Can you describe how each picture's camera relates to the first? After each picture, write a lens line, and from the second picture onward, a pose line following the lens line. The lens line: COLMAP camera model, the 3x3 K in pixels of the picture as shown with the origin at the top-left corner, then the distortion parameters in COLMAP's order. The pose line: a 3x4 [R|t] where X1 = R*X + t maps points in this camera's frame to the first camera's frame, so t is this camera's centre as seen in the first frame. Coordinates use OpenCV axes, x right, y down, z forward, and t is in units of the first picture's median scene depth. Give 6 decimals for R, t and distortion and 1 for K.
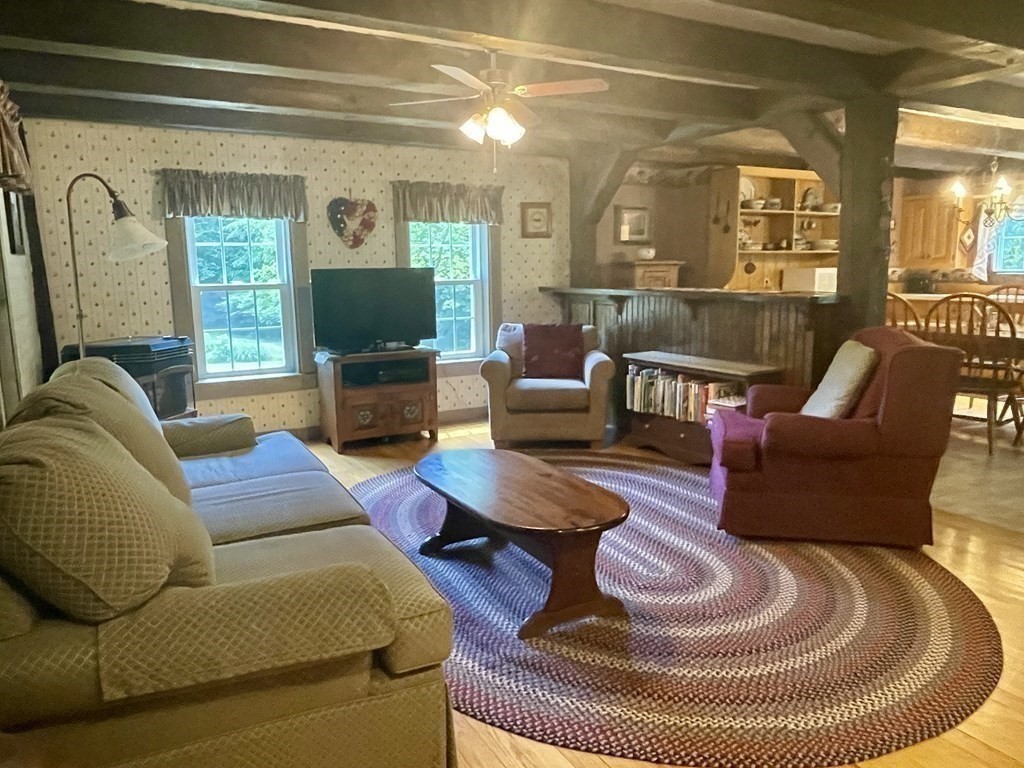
lens RADIAL K [[723.6, 0, 510.1], [0, 723.6, 384.5], [0, 0, 1]] dist [-0.027902, -0.004543]
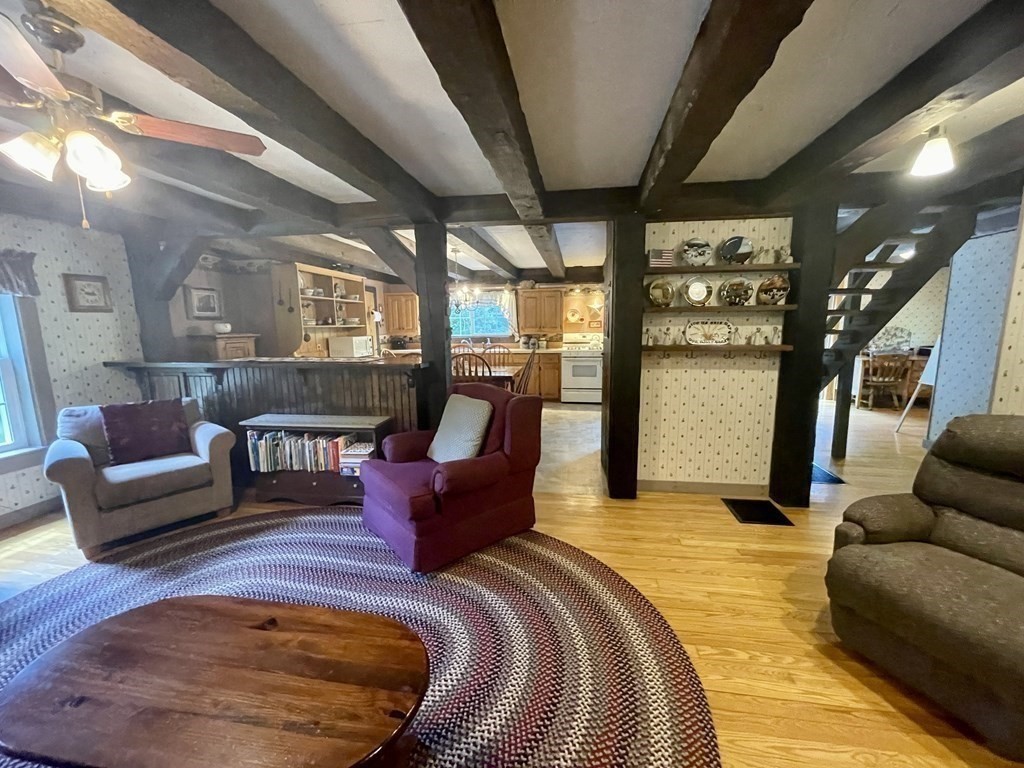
lens RADIAL K [[411.4, 0, 514.4], [0, 411.4, 385.3], [0, 0, 1]] dist [-0.001416, 0.001480]
pose [[0.625392, -0.105330, 0.773169, -0.054743], [0.127661, 0.991308, 0.031787, -0.061034], [-0.769797, 0.078824, 0.633403, 0.268726]]
